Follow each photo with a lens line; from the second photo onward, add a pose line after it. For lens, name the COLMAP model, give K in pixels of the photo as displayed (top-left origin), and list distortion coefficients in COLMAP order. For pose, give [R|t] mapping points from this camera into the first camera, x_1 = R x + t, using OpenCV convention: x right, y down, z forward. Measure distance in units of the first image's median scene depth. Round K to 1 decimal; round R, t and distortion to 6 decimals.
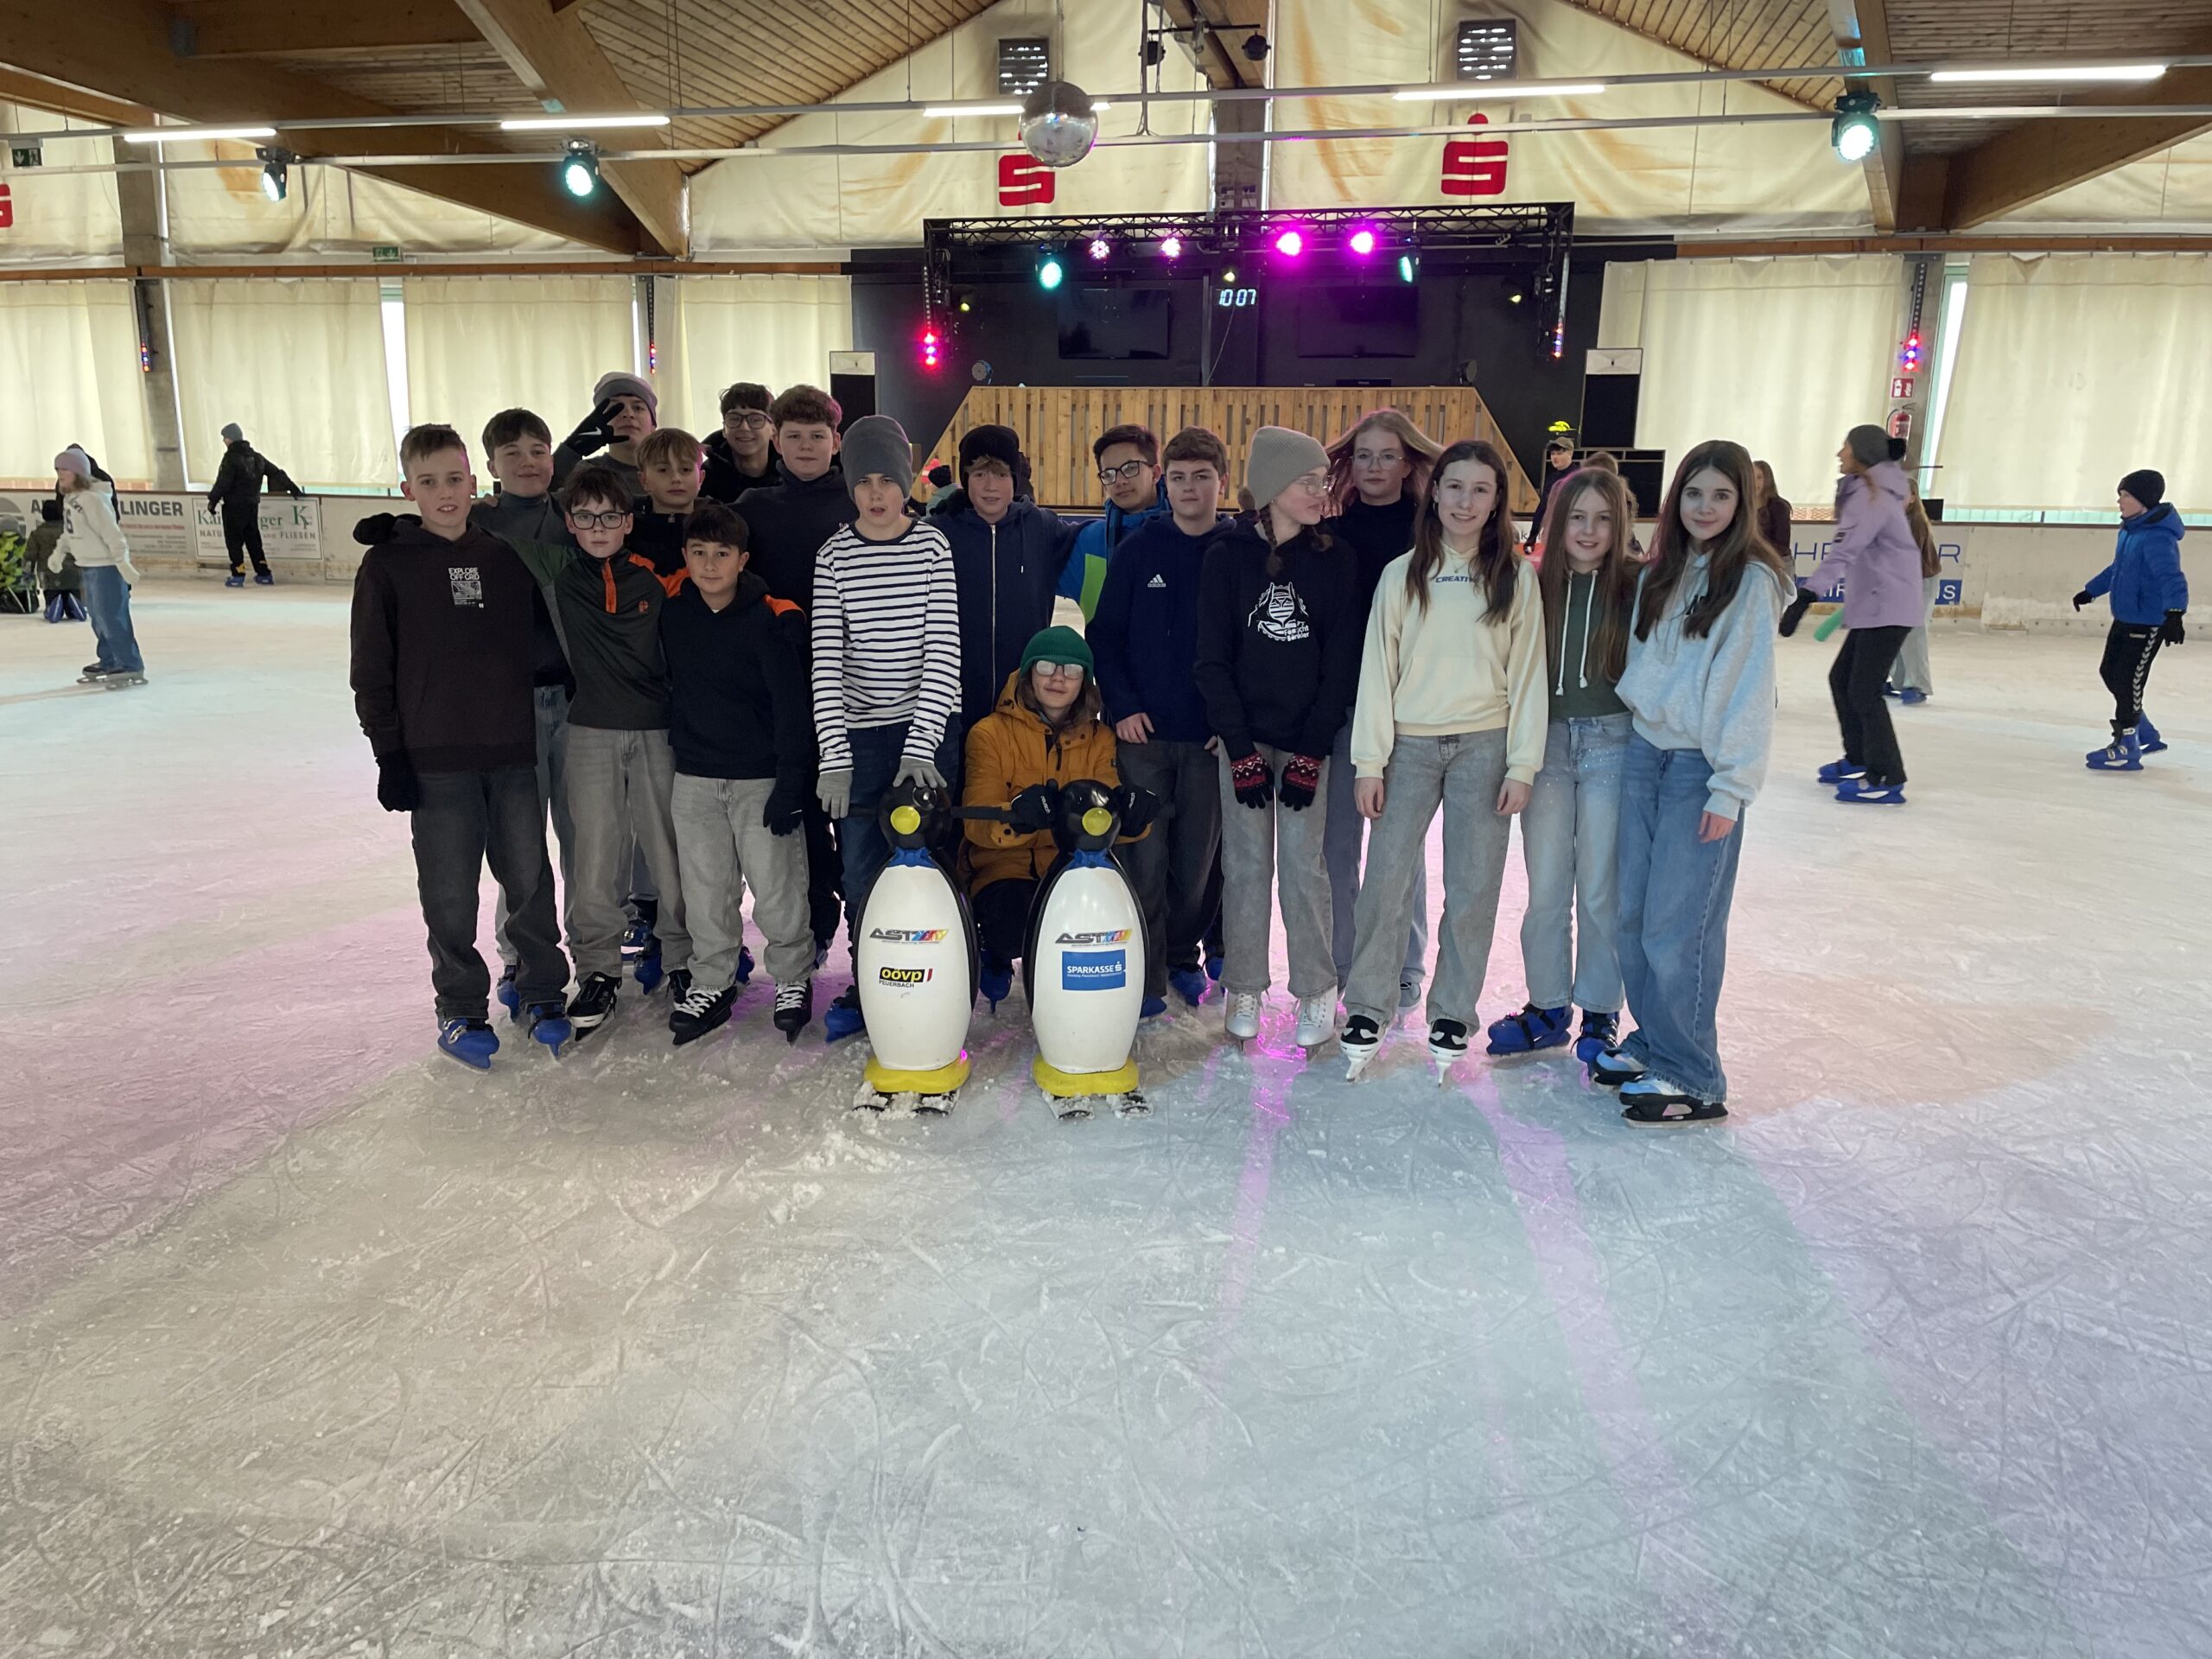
lens RADIAL K [[1688.9, 0, 1082.3], [0, 1688.9, 846.8], [0, 0, 1]] dist [0.087540, -0.113820]
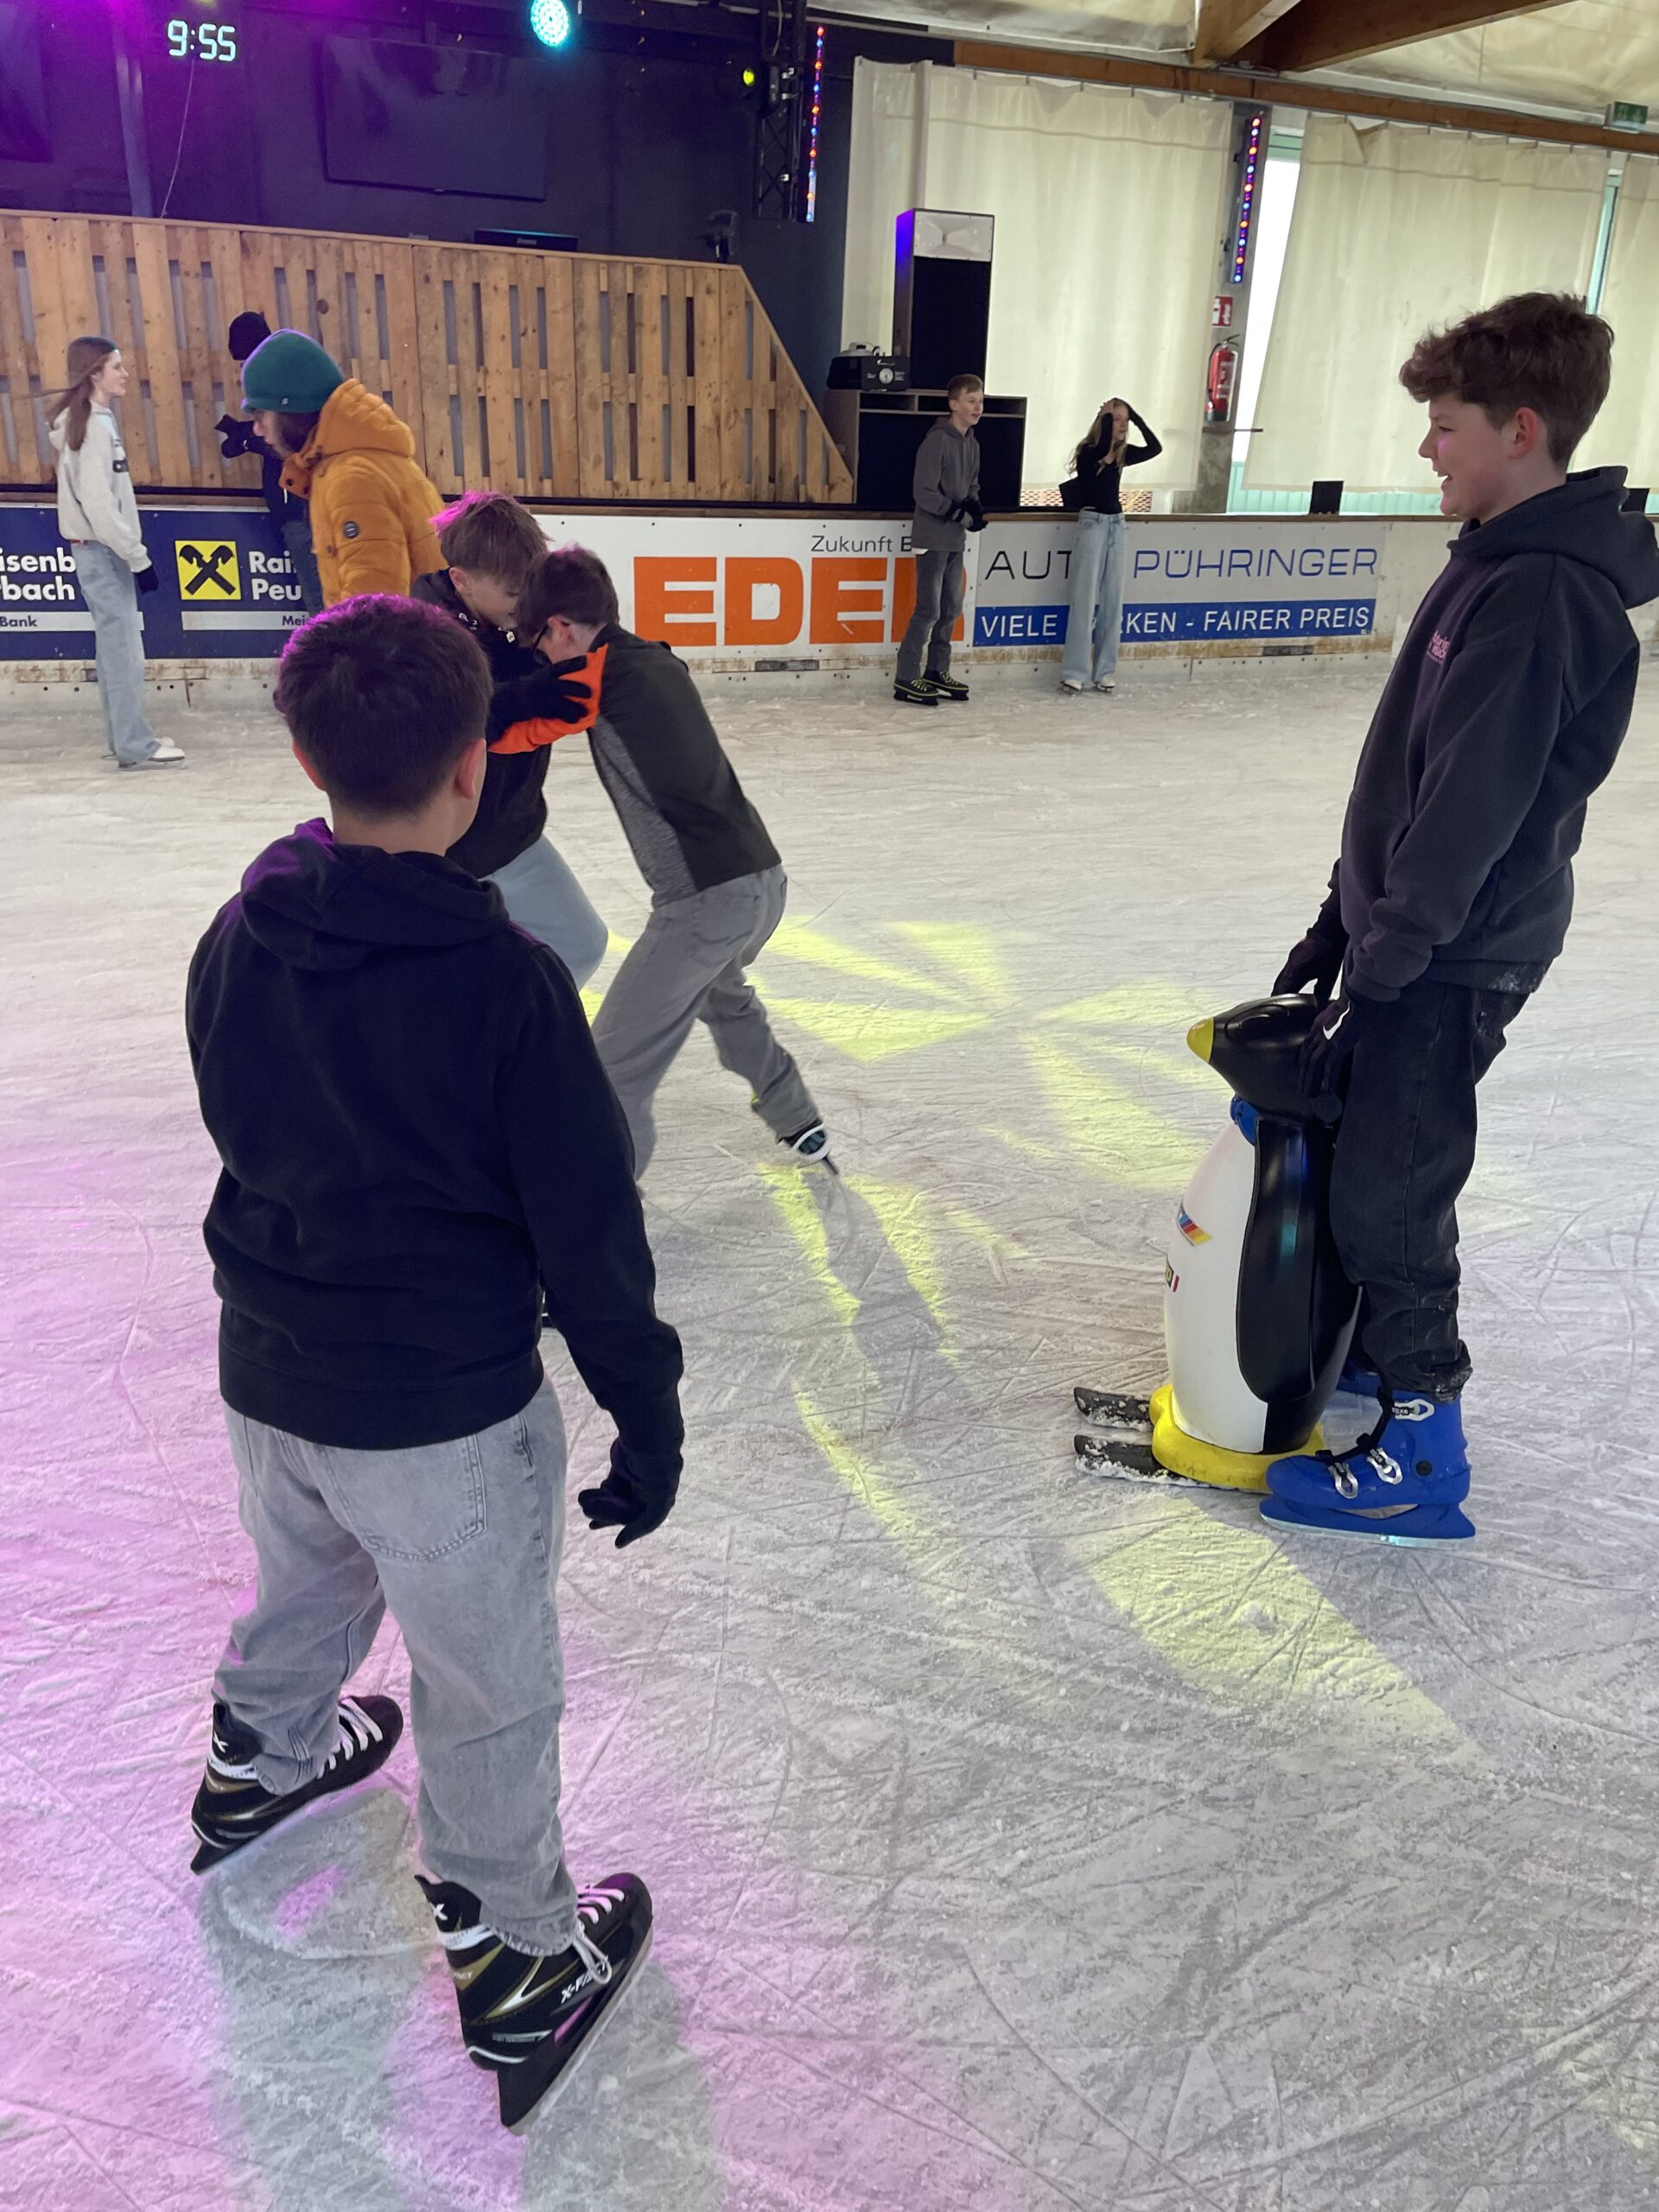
lens RADIAL K [[1688.9, 0, 852.9], [0, 1688.9, 1076.1], [0, 0, 1]] dist [0.087540, -0.113820]
pose [[0.804021, -0.200019, 0.559949, -0.102446], [0.105507, 0.974770, 0.196702, -0.118052], [-0.585165, -0.099074, 0.804839, 0.502116]]
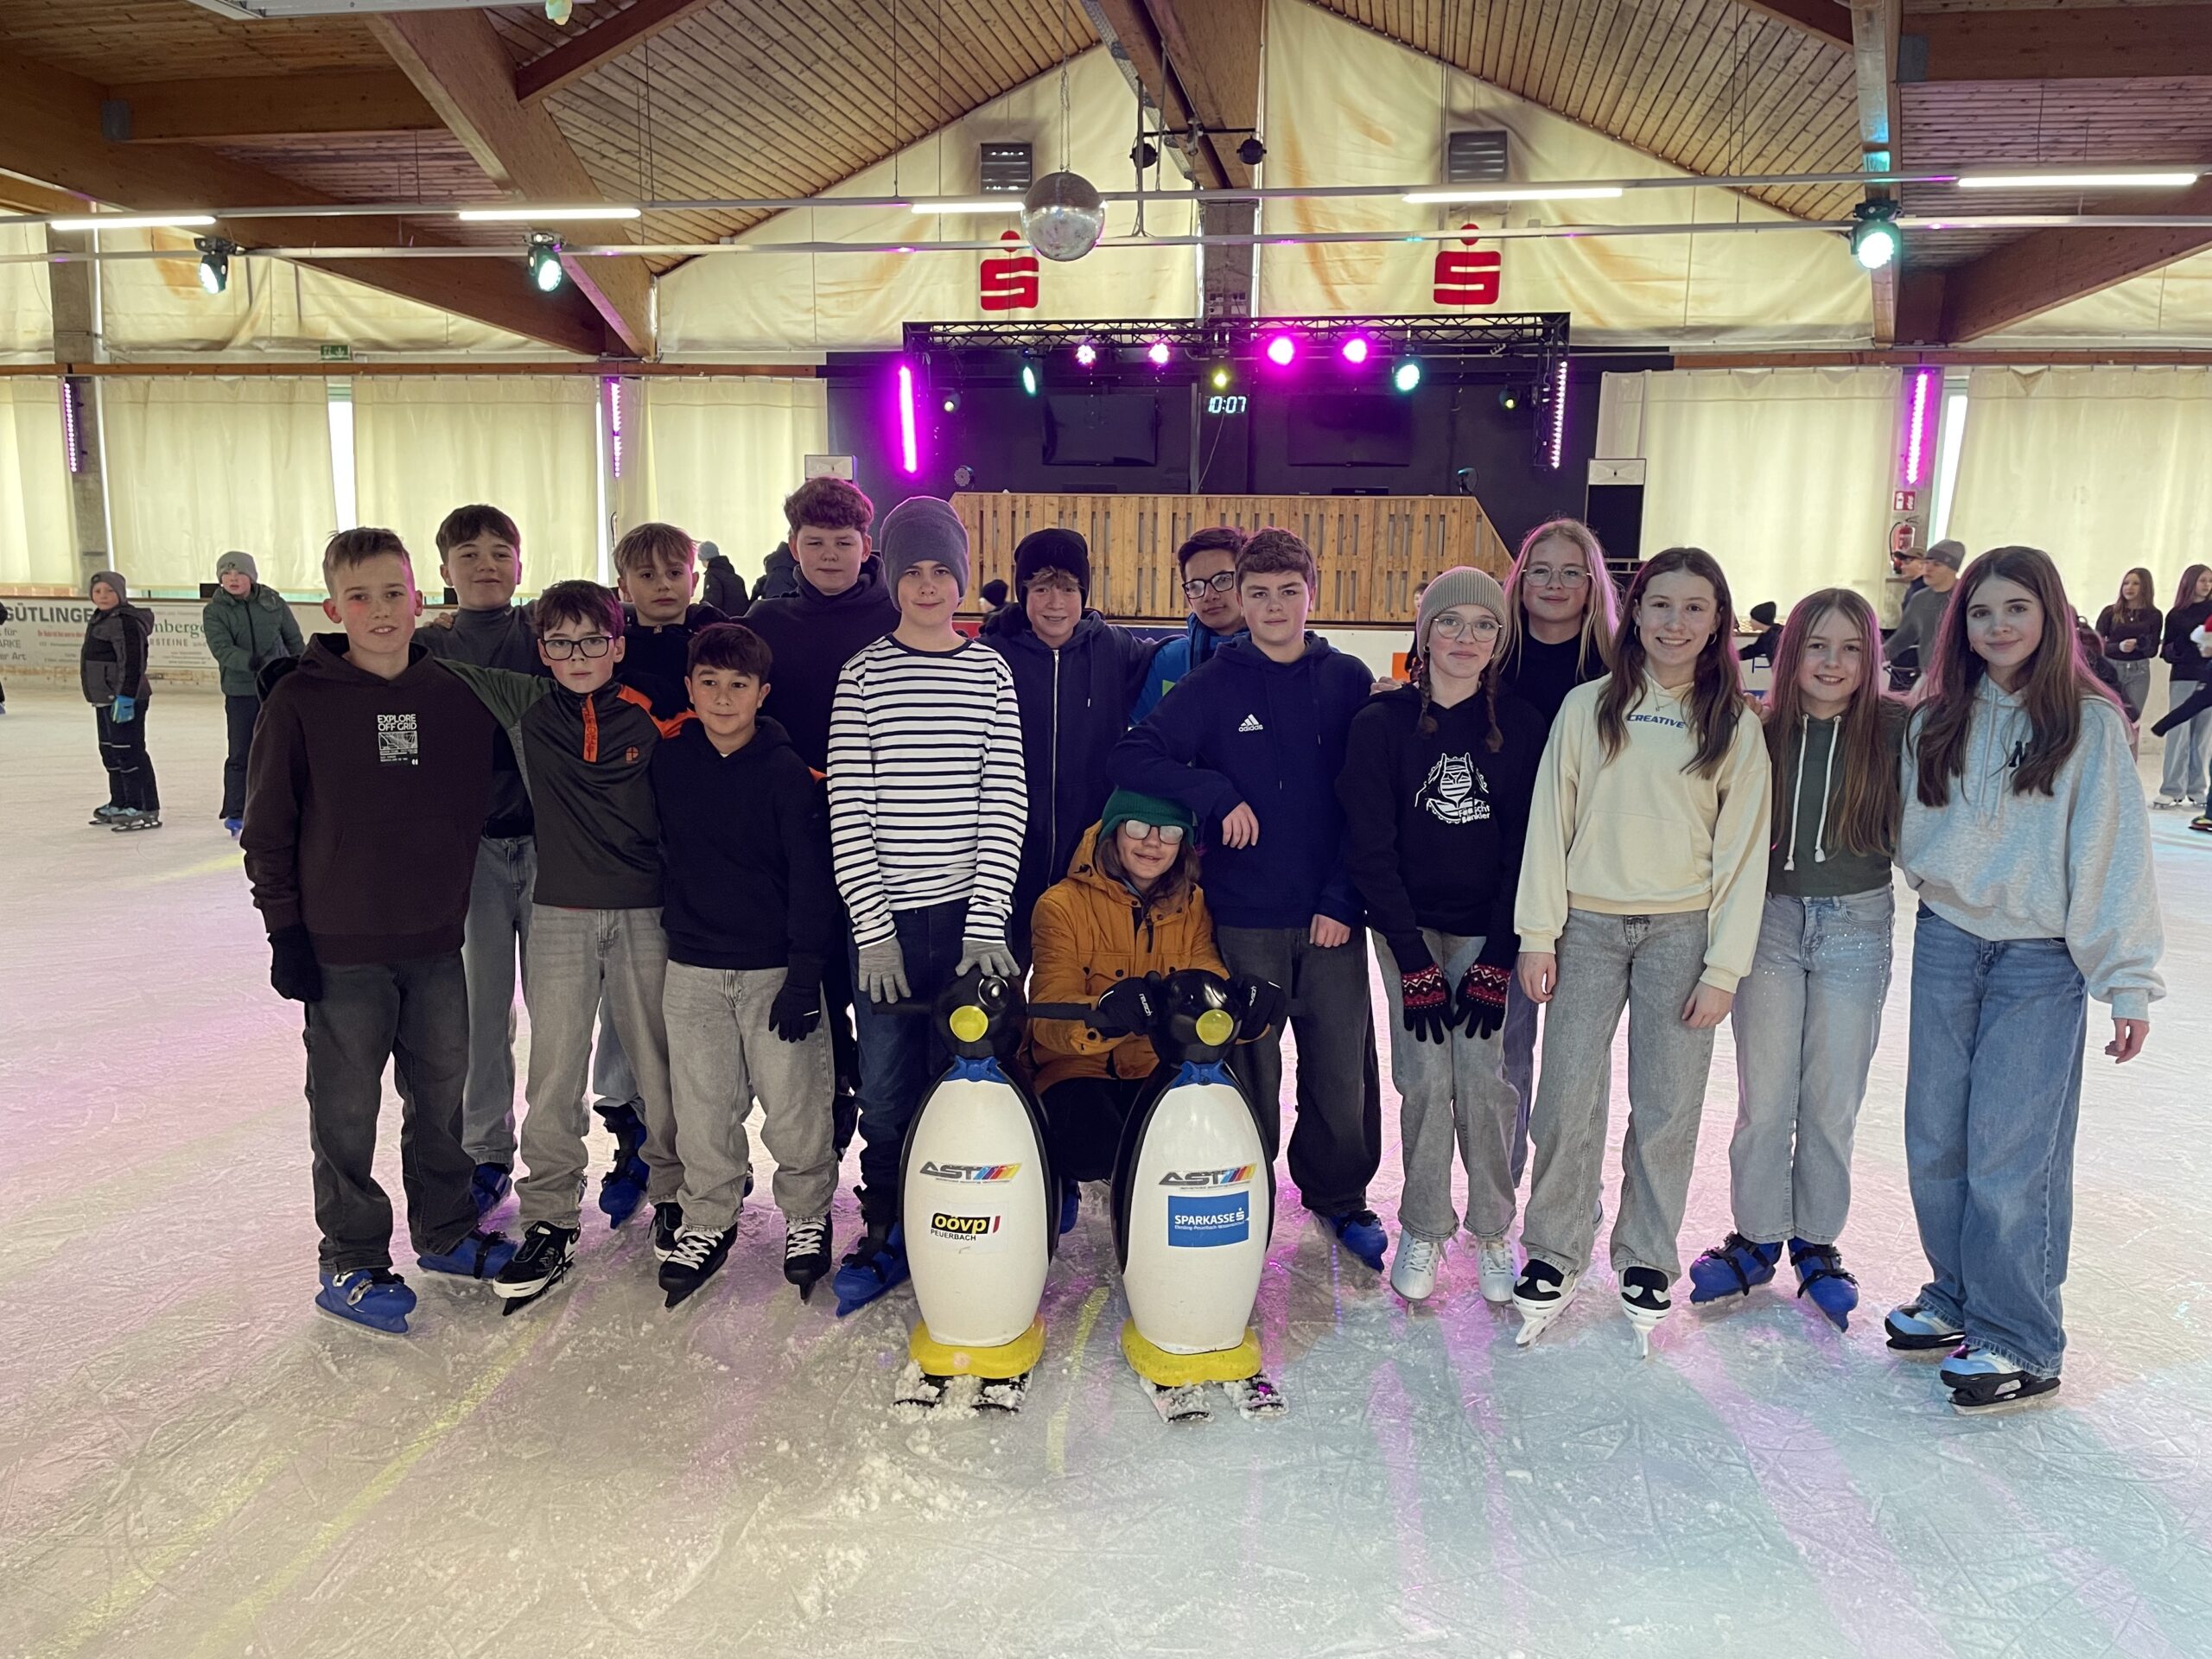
lens RADIAL K [[1688.9, 0, 1115.2], [0, 1688.9, 835.1], [0, 0, 1]] dist [0.087540, -0.113820]
pose [[0.998992, -0.002325, 0.044832, -0.018364], [0.005334, 0.997732, -0.067105, -0.013212], [-0.044574, 0.067276, 0.996738, 0.056320]]
